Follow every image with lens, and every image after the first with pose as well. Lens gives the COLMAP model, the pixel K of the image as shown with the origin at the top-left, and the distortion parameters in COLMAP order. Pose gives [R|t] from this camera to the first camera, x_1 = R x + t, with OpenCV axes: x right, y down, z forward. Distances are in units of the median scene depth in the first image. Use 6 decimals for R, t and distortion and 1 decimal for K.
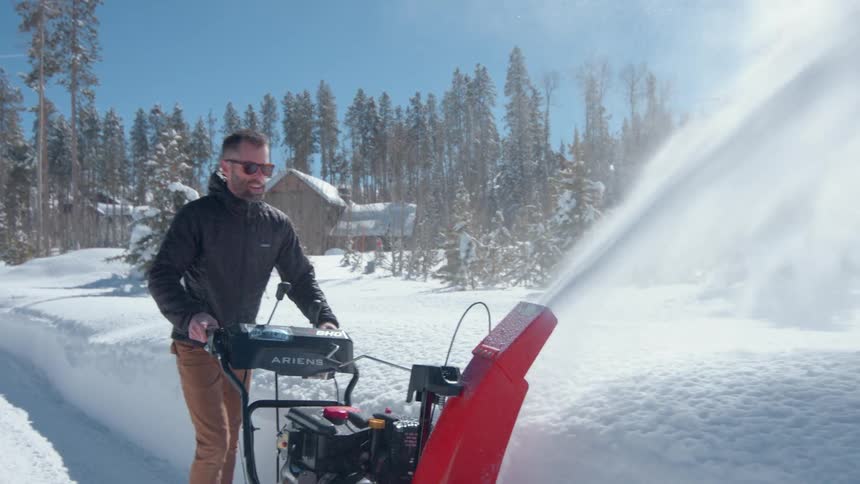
lens RADIAL K [[808.8, 0, 429.1], [0, 808.8, 244.5], [0, 0, 1]] dist [0.002084, 0.002252]
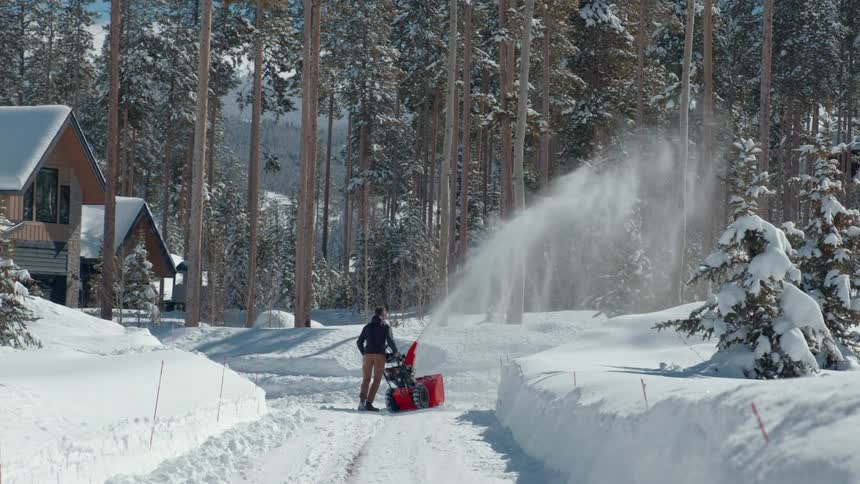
lens RADIAL K [[2739.1, 0, 431.3], [0, 2739.1, 243.3], [0, 0, 1]] dist [0.183755, 1.457446]
pose [[0.835830, 0.025676, -0.548387, 0.103927], [-0.031969, 0.999487, -0.001929, -0.005781], [0.548057, 0.019143, 0.836222, -0.154344]]
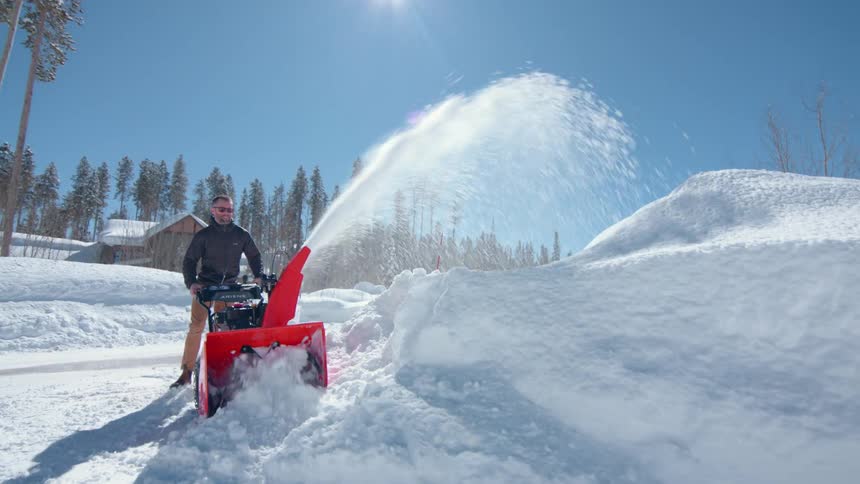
lens RADIAL K [[449.0, 0, 433.3], [0, 449.0, 240.5], [0, 0, 1]] dist [-0.000435, -0.010586]
pose [[0.849785, 0.124213, 0.512286, -0.147818], [-0.053801, 0.987203, -0.150118, 0.014231], [-0.524377, 0.100007, 0.845593, 0.224673]]
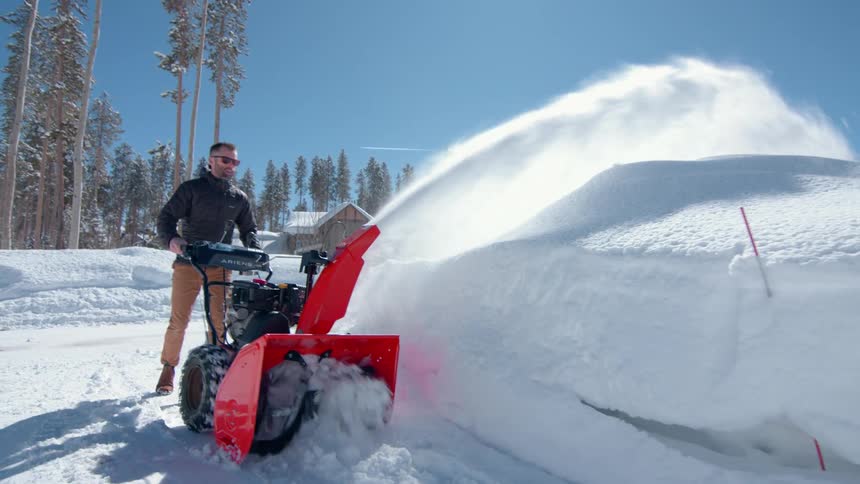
lens RADIAL K [[458.7, 0, 434.1], [0, 458.7, 245.3], [0, 0, 1]] dist [0.000096, -0.014141]
pose [[0.977902, 0.051238, 0.202689, -0.137890], [-0.037903, 0.996887, -0.069136, 0.013123], [-0.205601, 0.059926, 0.976799, 0.209360]]
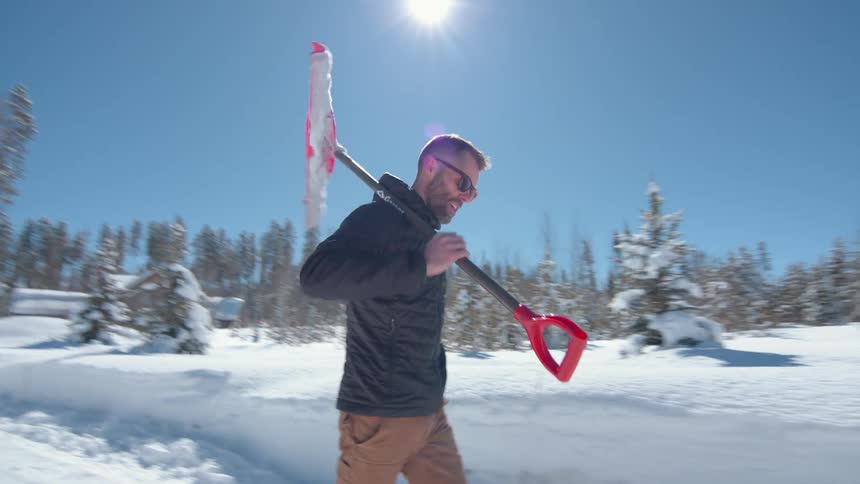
lens RADIAL K [[458.7, 0, 434.1], [0, 458.7, 245.3], [0, 0, 1]] dist [0.000096, -0.014141]
pose [[0.912028, 0.104086, 0.396701, -0.032269], [-0.030010, 0.981603, -0.188559, 0.002530], [-0.409029, 0.160066, 0.898373, 0.025422]]
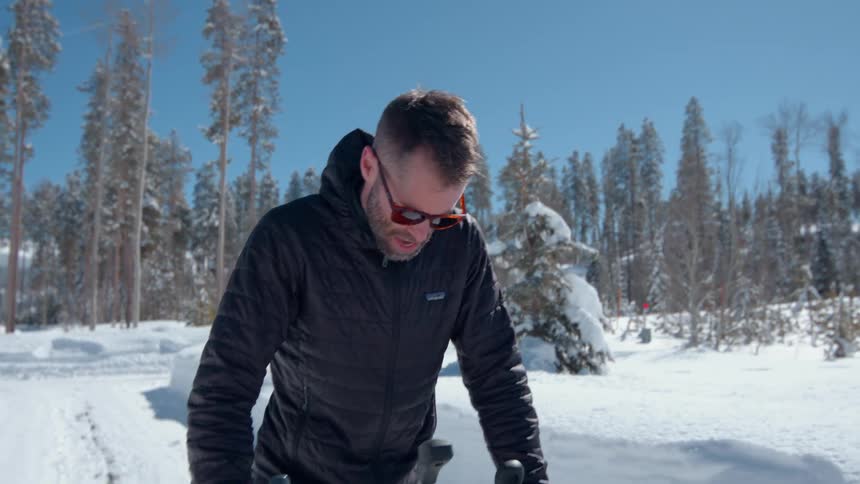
lens RADIAL K [[808.8, 0, 429.1], [0, 808.8, 244.5], [0, 0, 1]] dist [0.002084, 0.002252]
pose [[0.988330, -0.000337, -0.152325, -0.042324], [-0.012235, 0.996591, -0.081589, 0.001691], [0.151833, 0.082501, 0.984957, 0.048494]]
